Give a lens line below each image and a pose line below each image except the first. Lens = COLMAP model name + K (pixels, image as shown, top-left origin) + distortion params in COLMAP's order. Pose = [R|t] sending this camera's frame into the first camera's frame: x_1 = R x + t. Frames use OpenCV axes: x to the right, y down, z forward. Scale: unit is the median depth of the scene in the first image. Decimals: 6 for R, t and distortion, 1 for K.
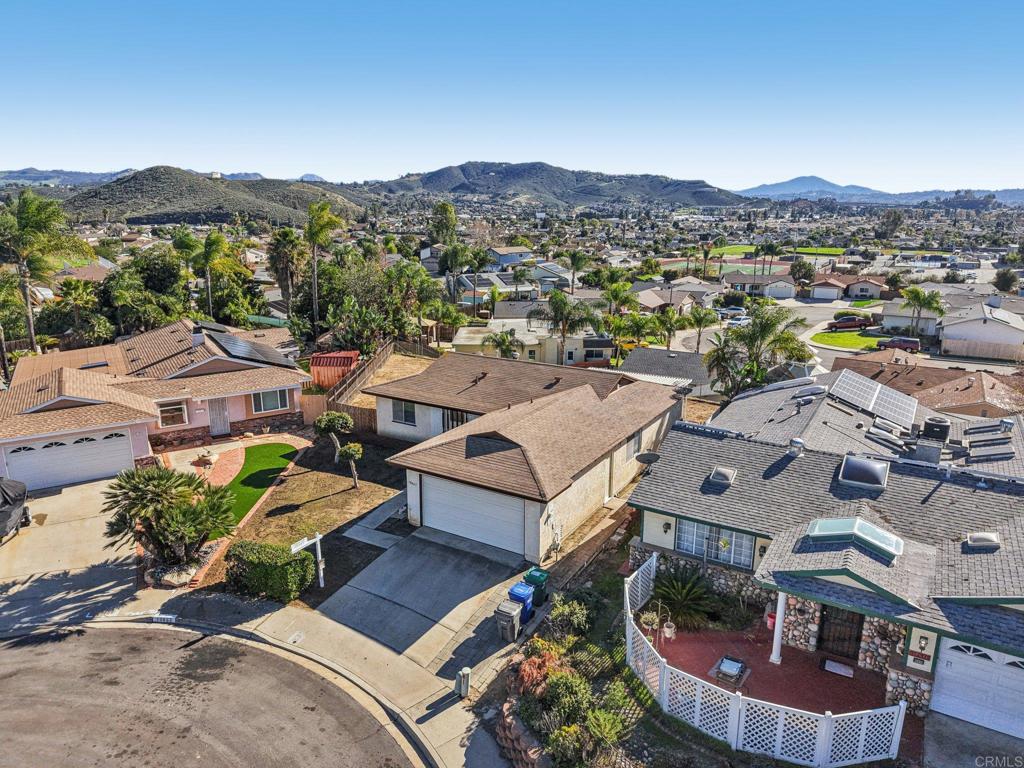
lens RADIAL K [[691.1, 0, 513.9], [0, 691.1, 362.8], [0, 0, 1]] dist [0.026307, -0.028648]
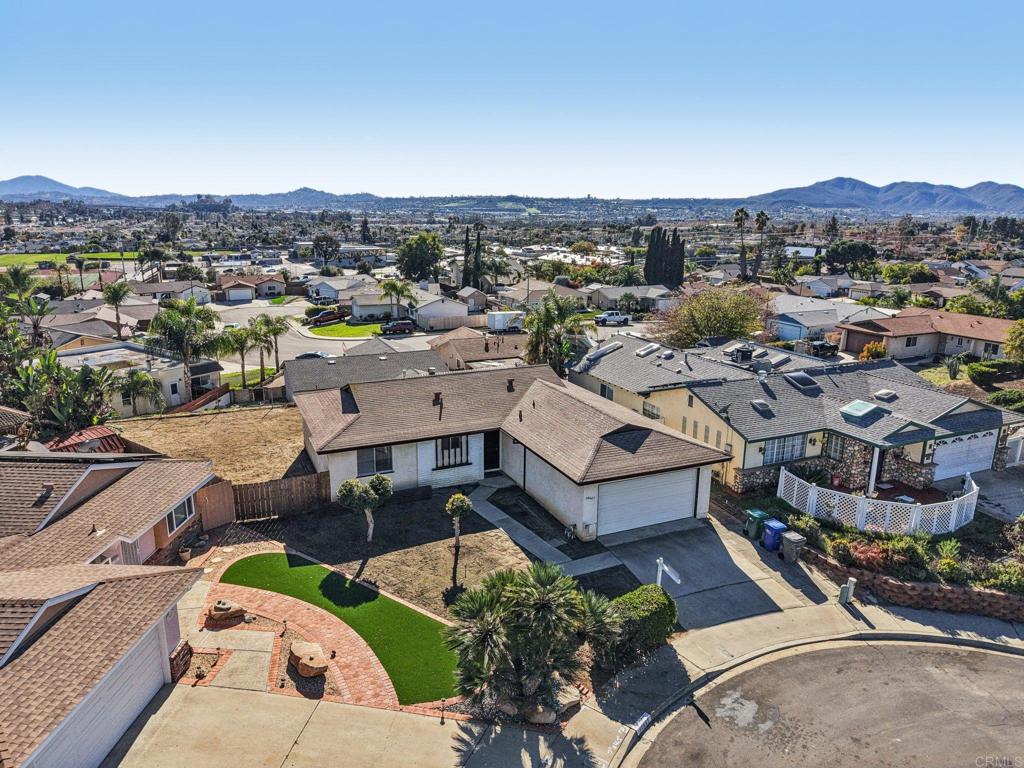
lens RADIAL K [[691.1, 0, 509.1], [0, 691.1, 361.7], [0, 0, 1]] dist [0.026307, -0.028648]
pose [[0.567509, -0.174044, 0.804762, -0.884411], [0.178441, 0.980172, 0.086145, -0.108522], [-0.803799, 0.094715, 0.587313, 0.461499]]
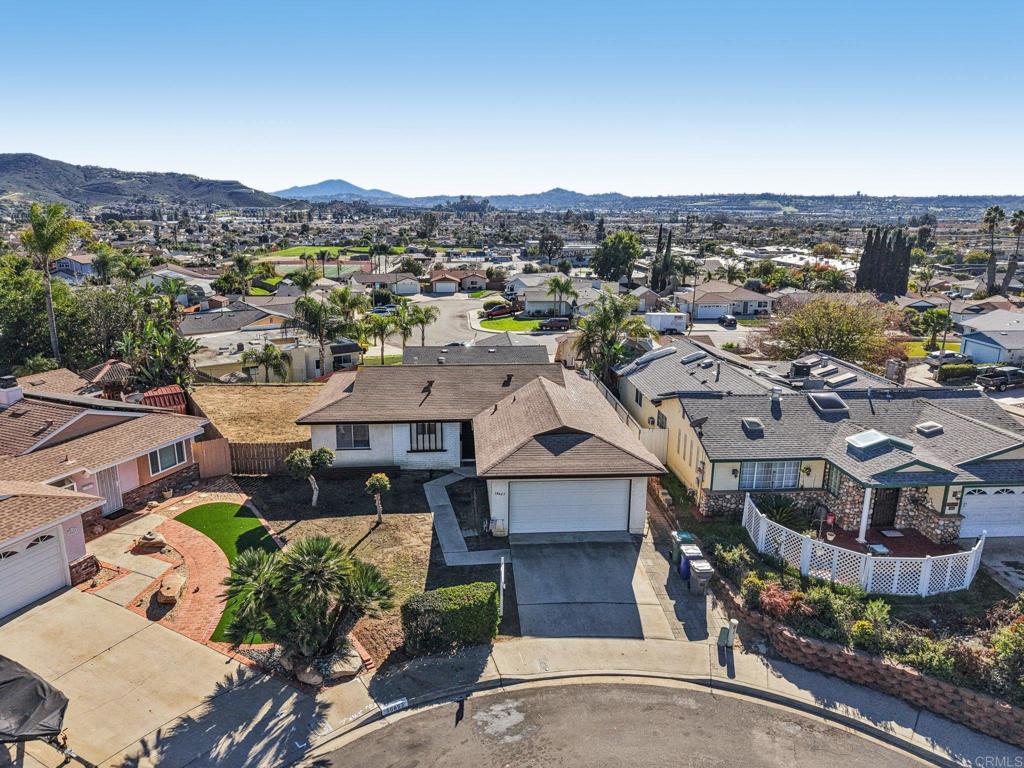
lens RADIAL K [[691.1, 0, 509.5], [0, 691.1, 355.1], [0, 0, 1]] dist [0.026307, -0.028648]
pose [[0.811682, -0.117811, 0.572095, -0.618350], [0.125146, 0.991780, 0.026681, -0.041377], [-0.570535, 0.049939, 0.819753, 0.165171]]
